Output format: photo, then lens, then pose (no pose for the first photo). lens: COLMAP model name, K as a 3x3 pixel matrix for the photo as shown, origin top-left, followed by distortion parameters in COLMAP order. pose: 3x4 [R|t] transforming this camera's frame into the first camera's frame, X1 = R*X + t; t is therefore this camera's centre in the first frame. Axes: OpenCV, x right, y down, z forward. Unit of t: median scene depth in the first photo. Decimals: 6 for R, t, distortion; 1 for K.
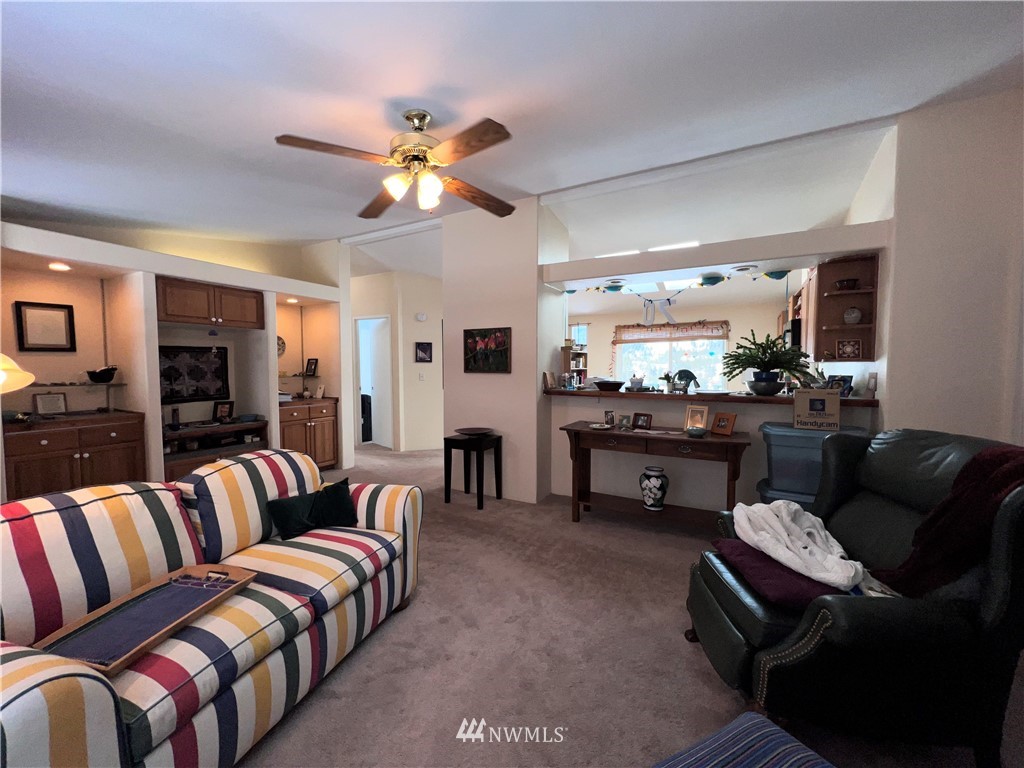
lens RADIAL K [[410.4, 0, 527.6], [0, 410.4, 385.2], [0, 0, 1]] dist [0.001767, 0.000354]
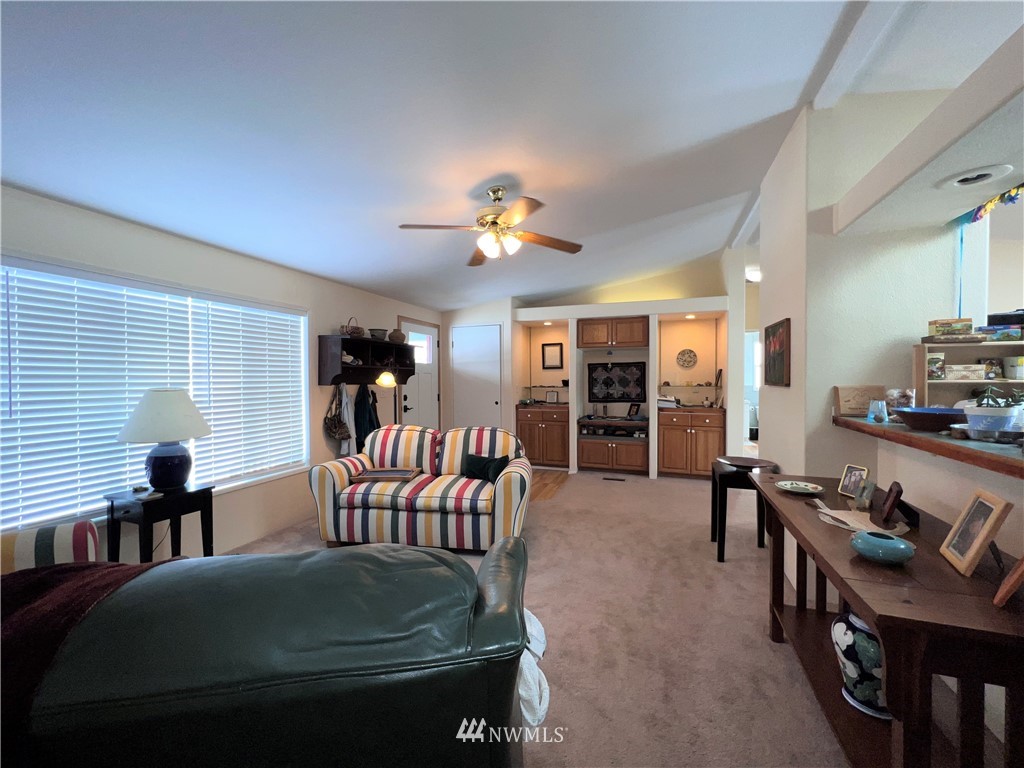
lens RADIAL K [[418.0, 0, 512.0], [0, 418.0, 384.0], [0, 0, 1]] dist [0.002124, 0.000385]
pose [[0.146536, 0.015358, -0.989086, 0.552607], [-0.044884, 0.998953, 0.008862, -0.018098], [0.988187, 0.043095, 0.147072, 0.444590]]
